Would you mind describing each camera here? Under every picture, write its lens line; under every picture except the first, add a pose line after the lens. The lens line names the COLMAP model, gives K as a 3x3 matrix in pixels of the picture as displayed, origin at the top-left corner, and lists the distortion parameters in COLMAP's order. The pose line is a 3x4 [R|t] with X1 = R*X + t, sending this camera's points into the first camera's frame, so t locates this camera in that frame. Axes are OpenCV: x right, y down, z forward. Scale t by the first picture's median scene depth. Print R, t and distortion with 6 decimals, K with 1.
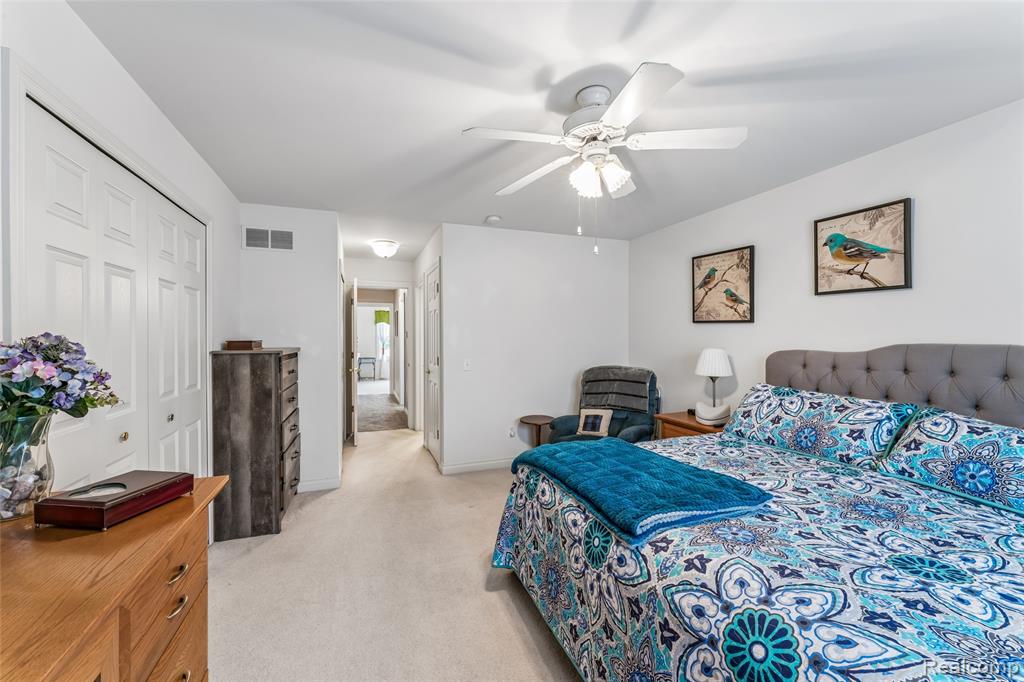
lens RADIAL K [[398.1, 0, 508.3], [0, 398.1, 336.6], [0, 0, 1]] dist [0.001138, 0.000049]
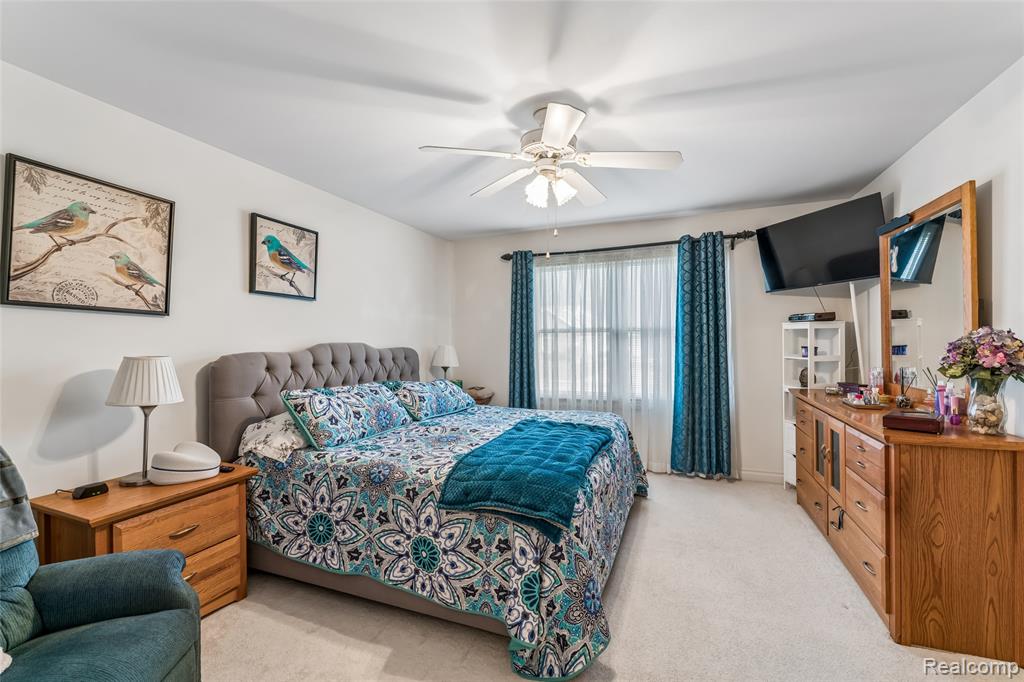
lens RADIAL K [[440.8, 0, 506.5], [0, 440.8, 339.9], [0, 0, 1]] dist [-0.001973, -0.000137]
pose [[-0.726556, 0.004663, 0.687091, -0.371325], [0.003013, 0.999989, -0.003601, 0.011935], [-0.687101, -0.000547, -0.726562, 1.360964]]
